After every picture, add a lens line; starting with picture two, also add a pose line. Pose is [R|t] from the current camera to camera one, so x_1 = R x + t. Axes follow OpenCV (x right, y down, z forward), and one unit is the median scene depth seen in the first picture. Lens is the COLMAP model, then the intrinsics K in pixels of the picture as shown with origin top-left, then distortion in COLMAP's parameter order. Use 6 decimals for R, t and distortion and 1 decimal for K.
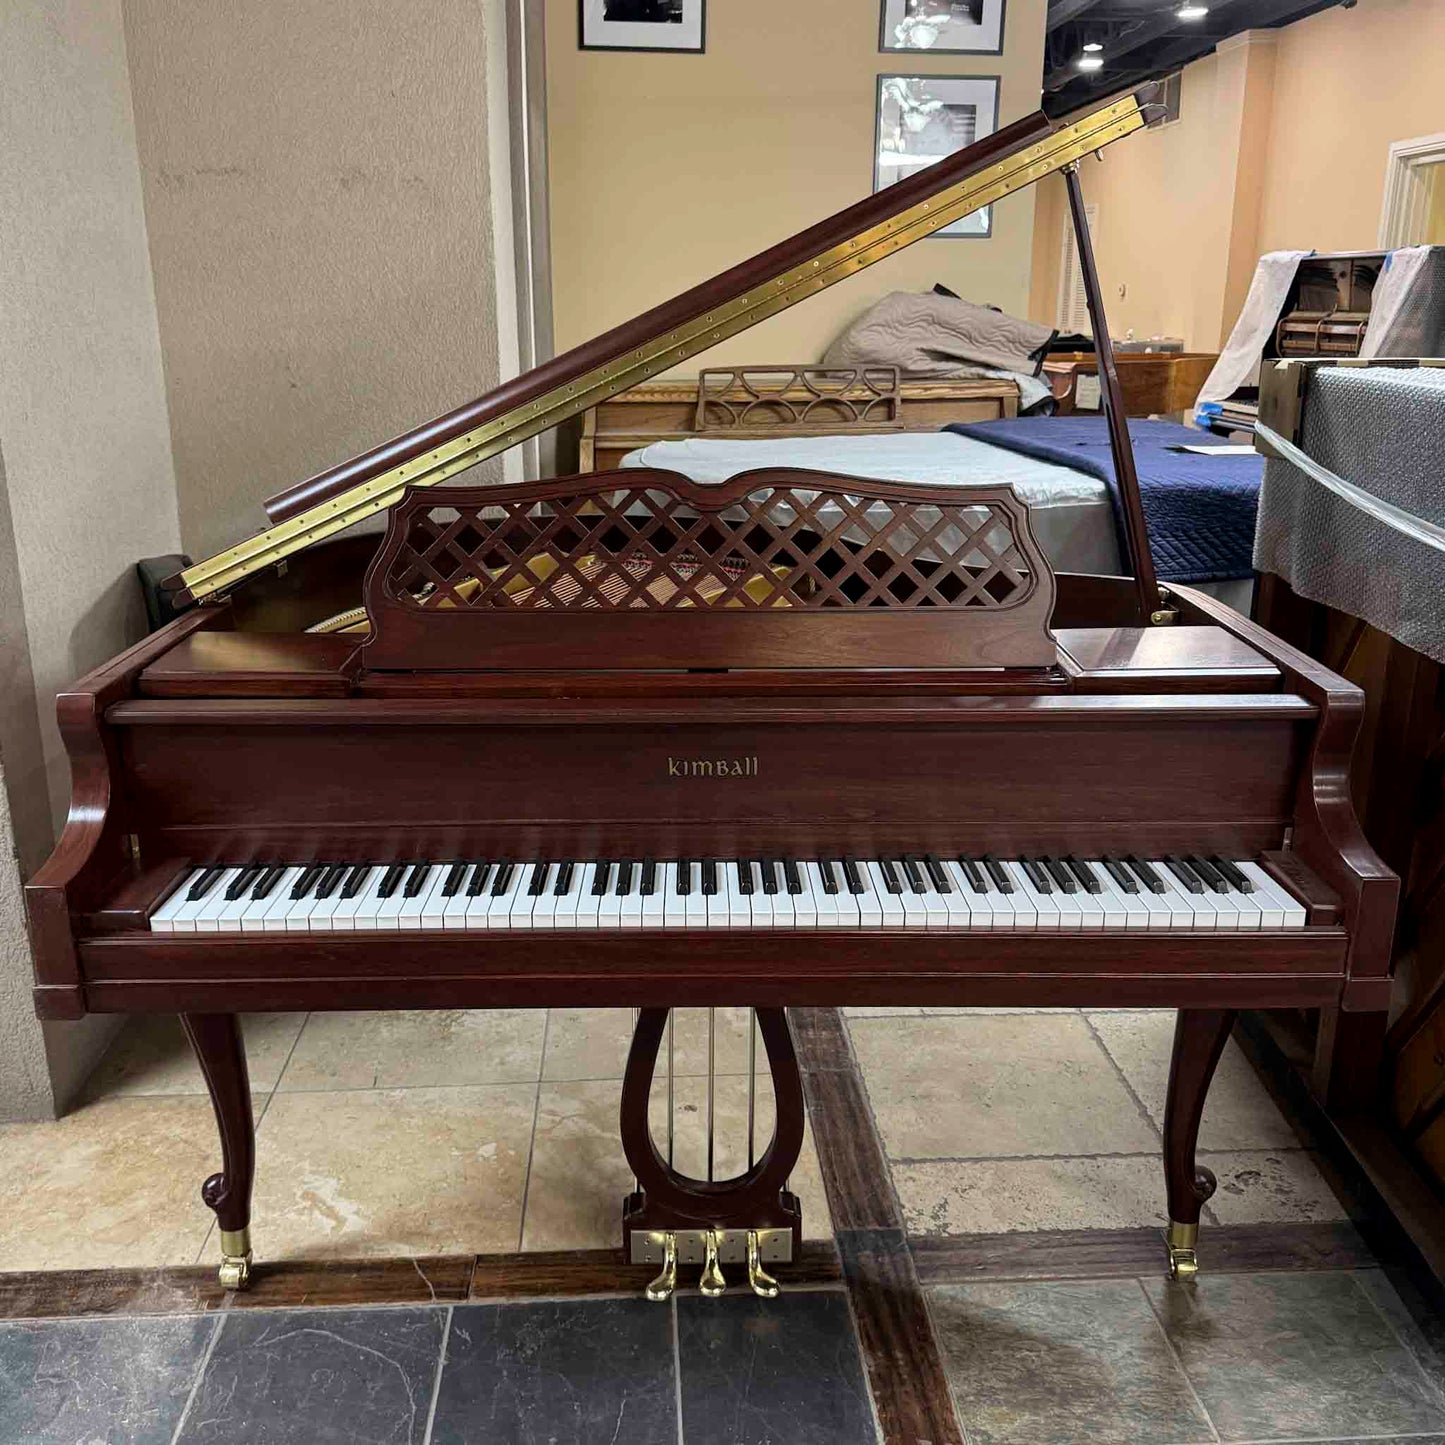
lens RADIAL K [[1351.2, 0, 722.5], [0, 1351.2, 722.5], [0, 0, 1]] dist [0.046327, -0.077227]
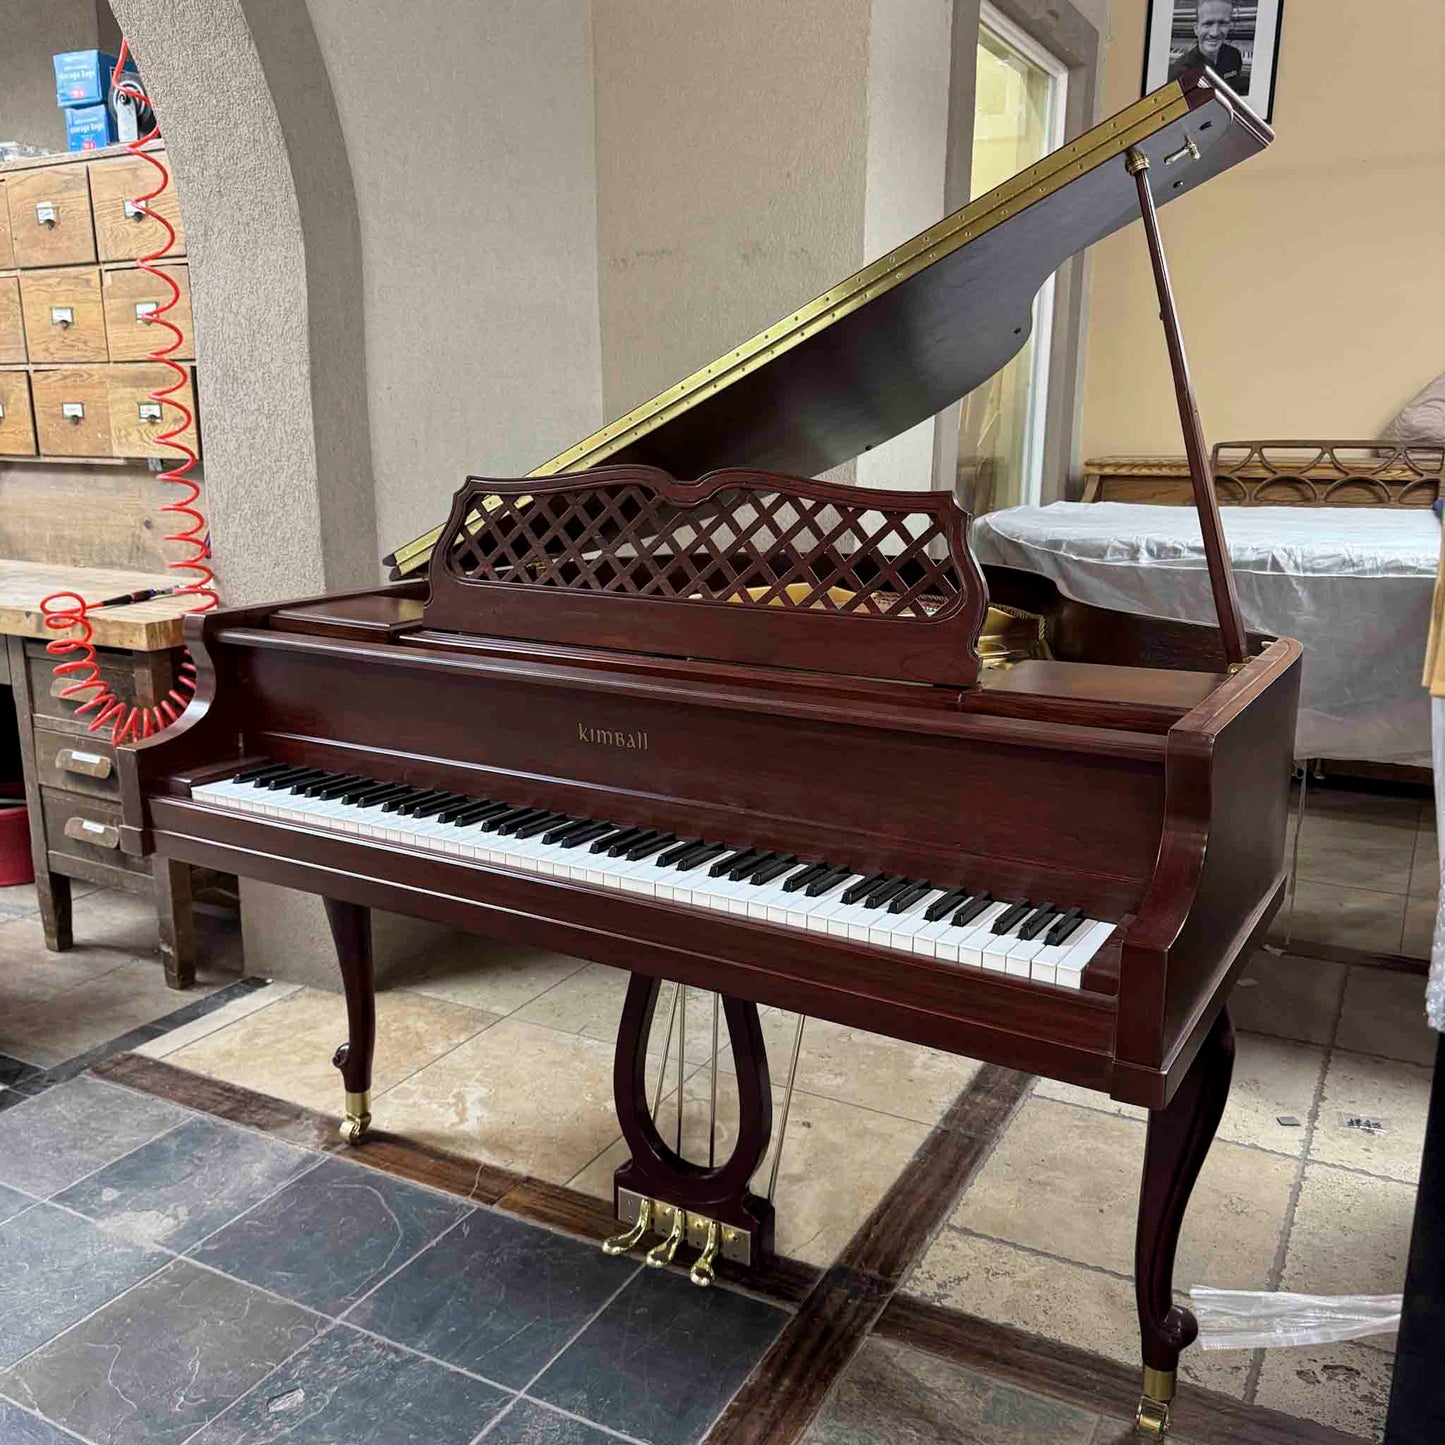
lens RADIAL K [[1309.5, 0, 722.5], [0, 1309.5, 722.5], [0, 0, 1]] dist [0.023117, -0.018118]
pose [[0.865854, 0.121795, -0.485245, 0.453627], [-0.151657, 0.988175, -0.022583, 0.025189], [0.476756, 0.093144, 0.874087, 0.104976]]
